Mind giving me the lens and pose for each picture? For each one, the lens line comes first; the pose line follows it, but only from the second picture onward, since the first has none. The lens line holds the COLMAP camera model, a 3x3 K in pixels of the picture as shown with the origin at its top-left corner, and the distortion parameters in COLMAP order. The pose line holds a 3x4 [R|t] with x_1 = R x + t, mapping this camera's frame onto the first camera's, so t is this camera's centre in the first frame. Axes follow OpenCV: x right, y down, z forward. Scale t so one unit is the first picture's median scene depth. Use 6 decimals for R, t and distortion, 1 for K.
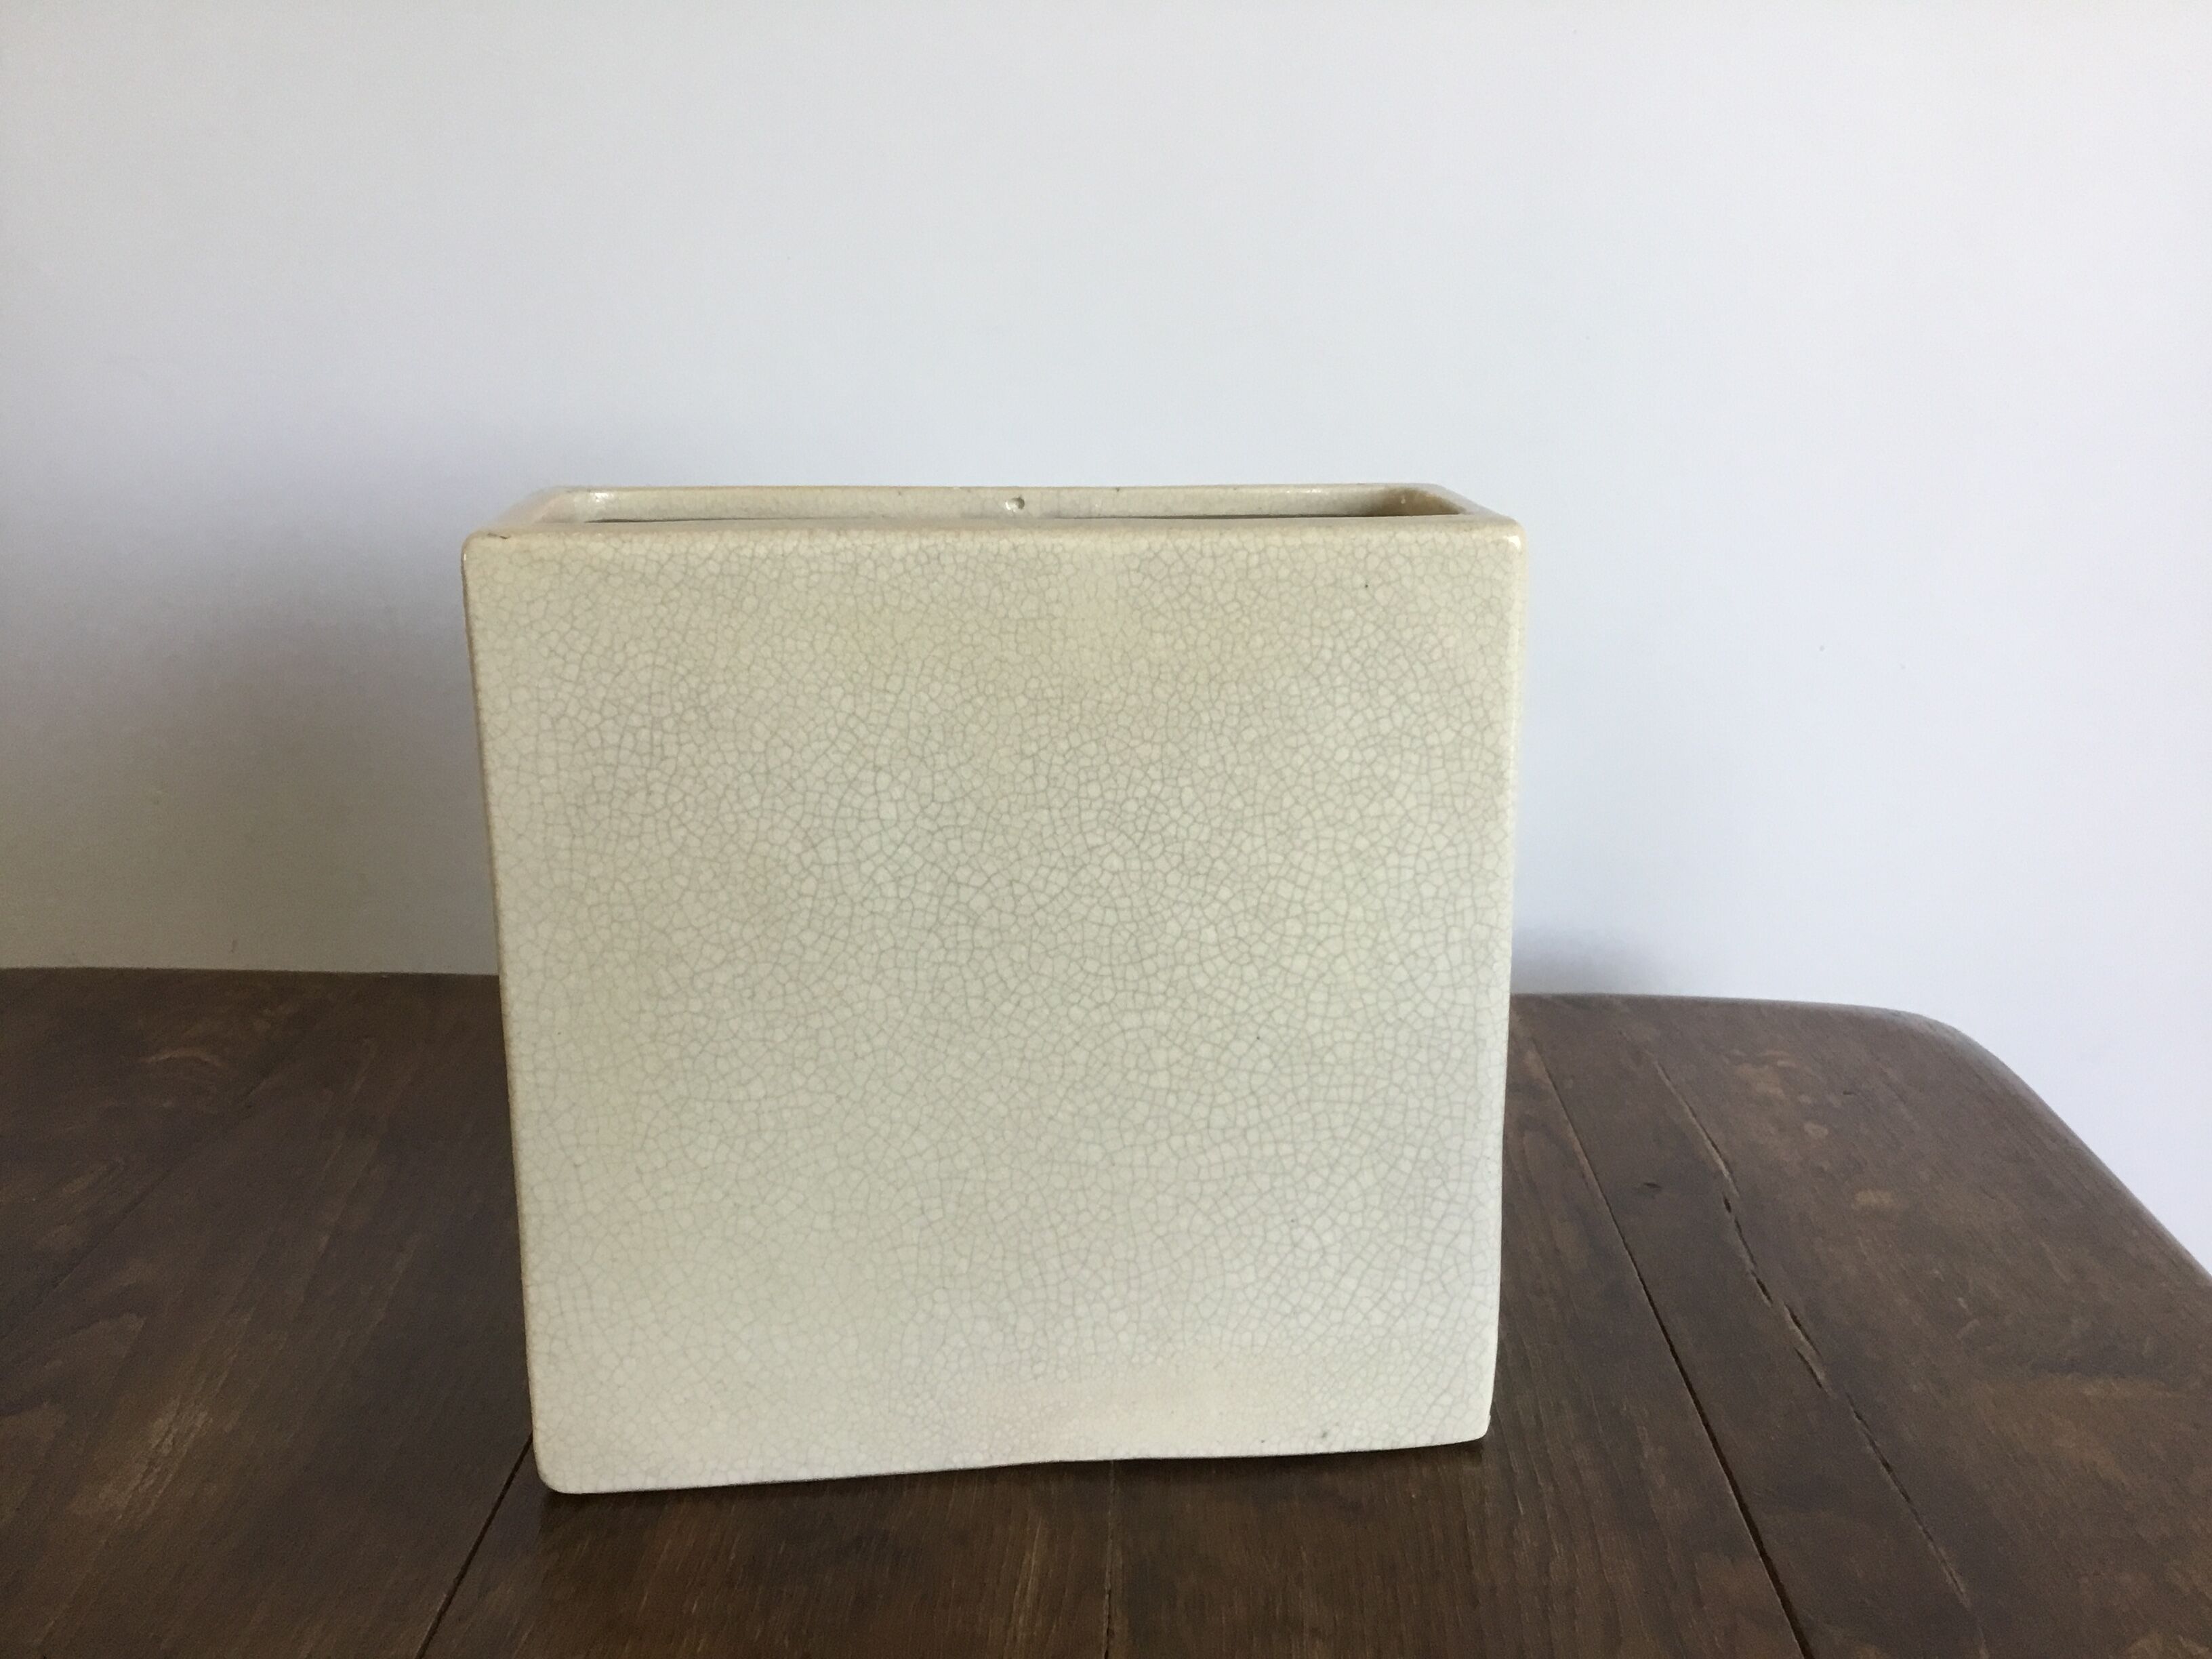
lens RADIAL K [[1969.0, 0, 1116.8], [0, 1969.0, 821.9], [0, 0, 1]] dist [0.065392, -0.115052]
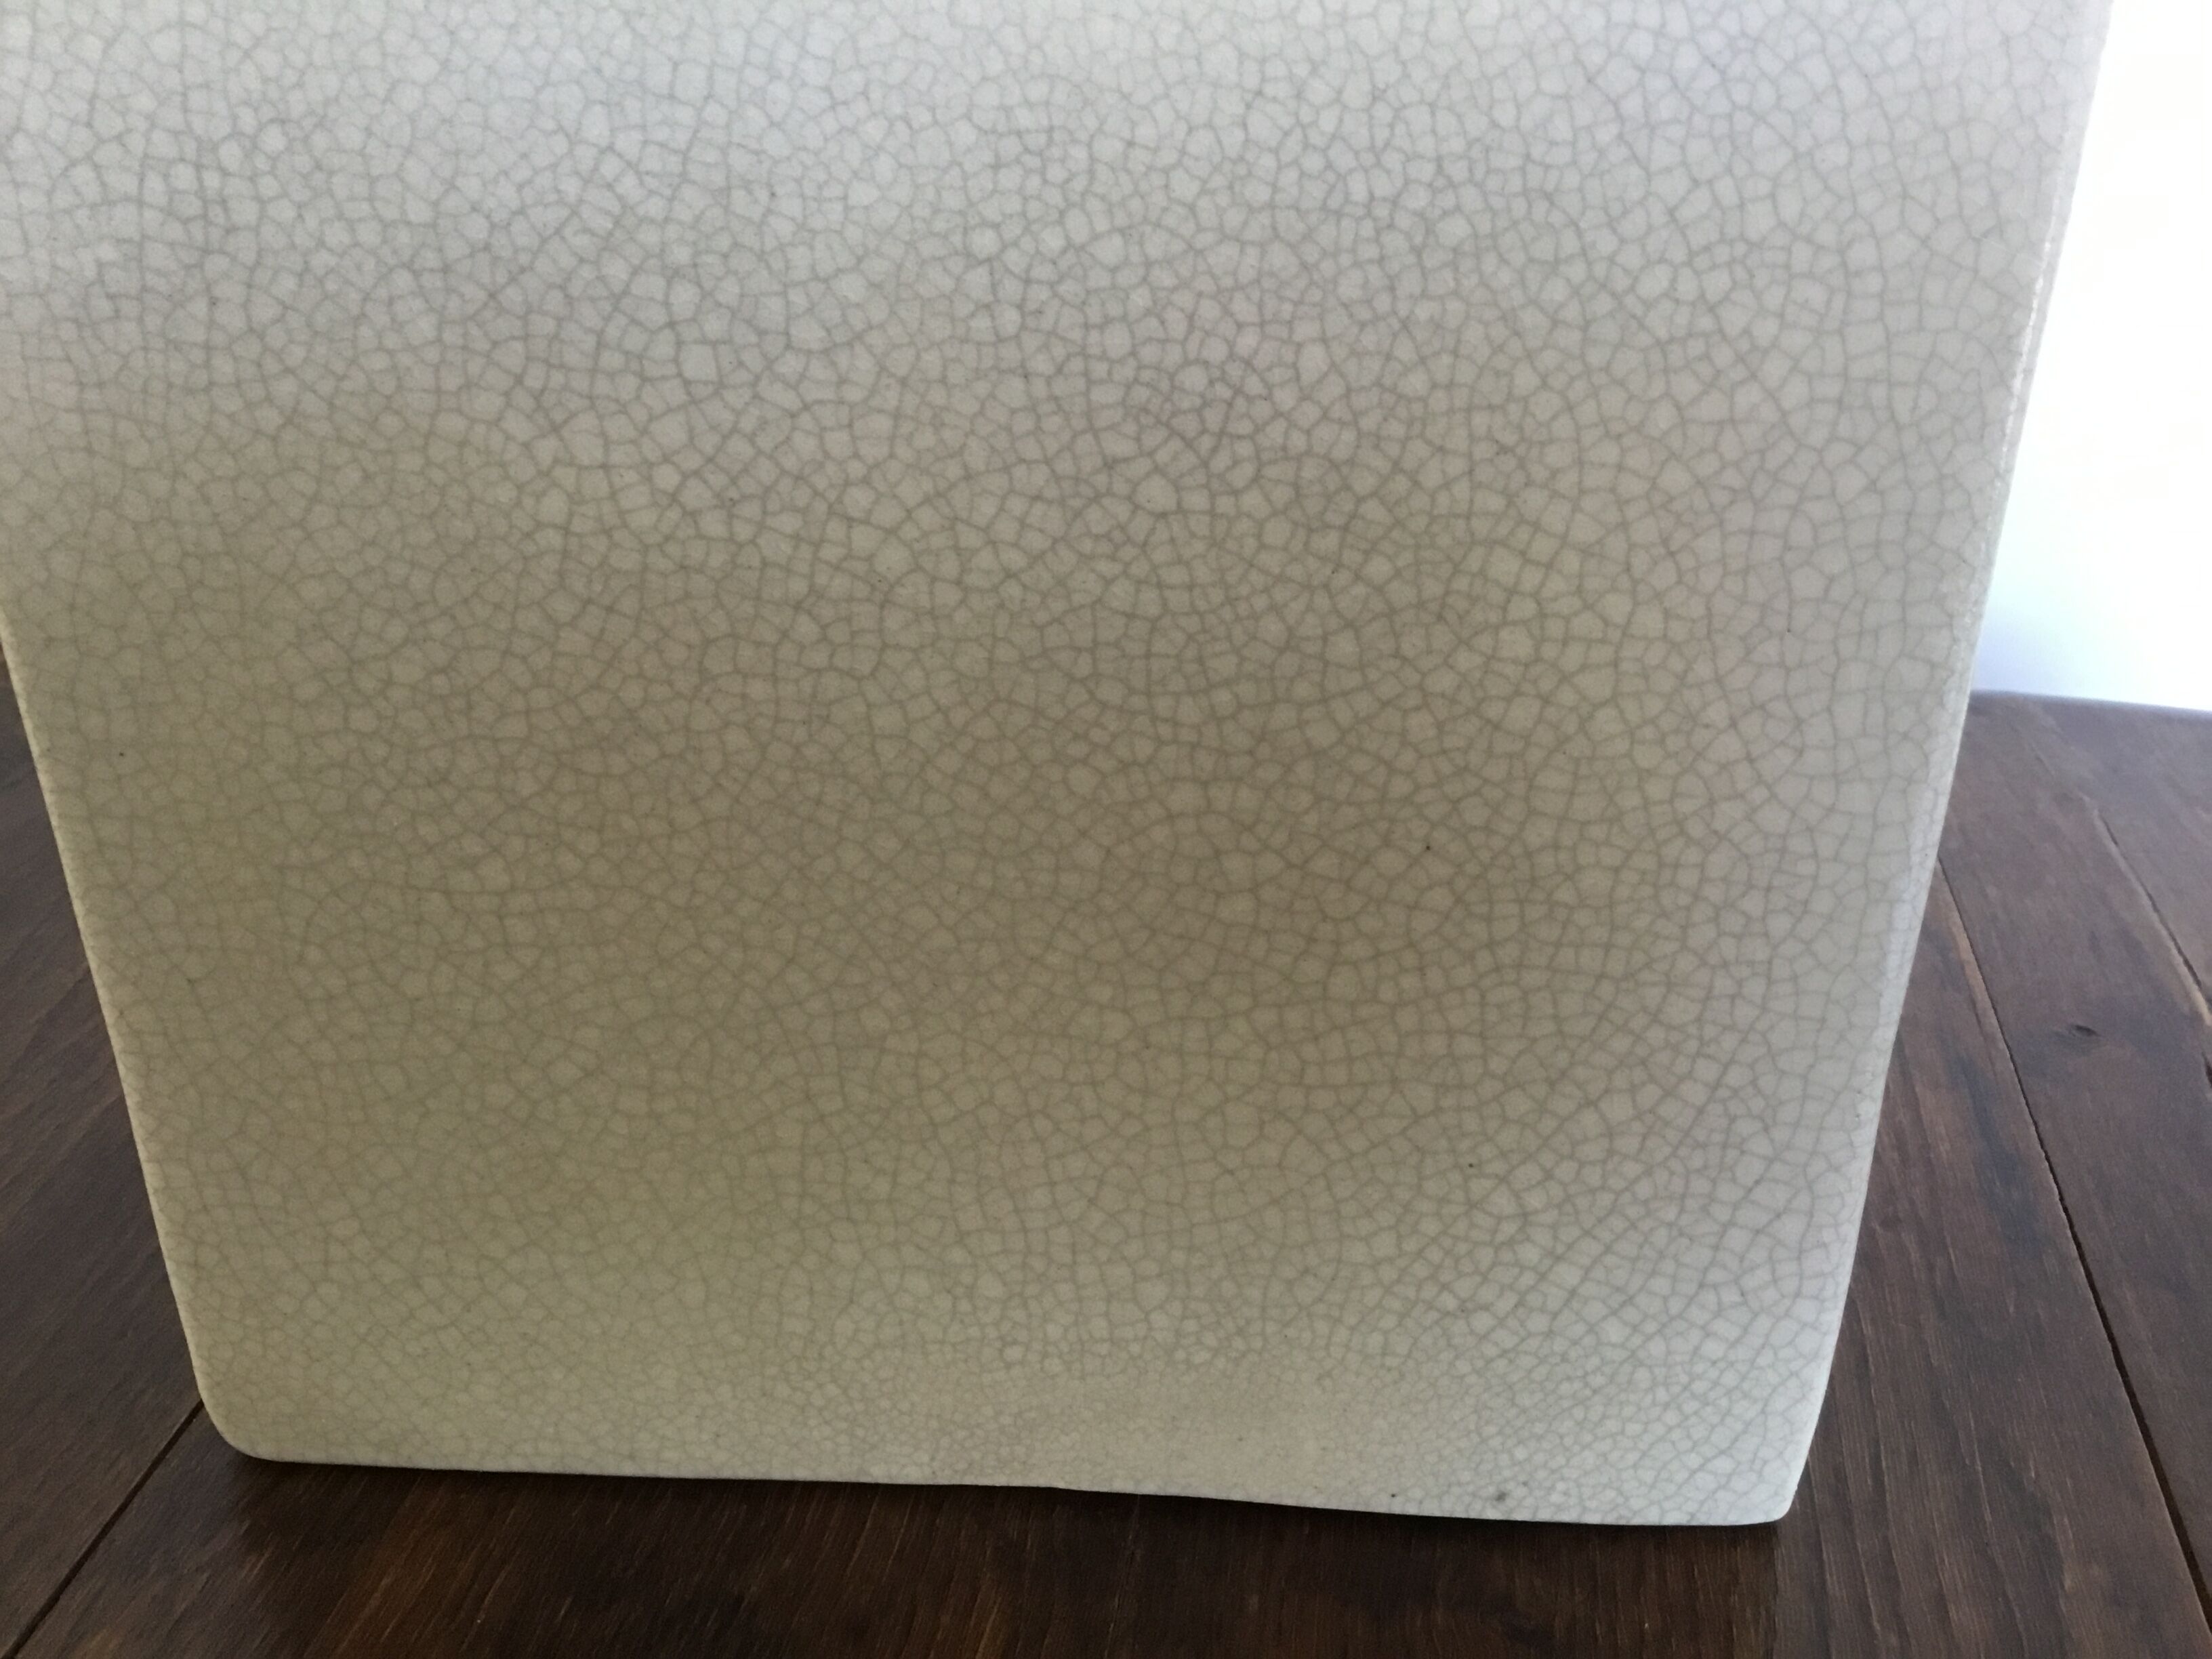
lens RADIAL K [[1969.0, 0, 1103.0], [0, 1969.0, 833.5], [0, 0, 1]] dist [0.065392, -0.115052]
pose [[0.986393, 0.078757, -0.144314, 0.063174], [-0.046883, 0.976092, 0.212239, -0.000567], [0.157579, -0.202585, 0.966503, 0.496039]]
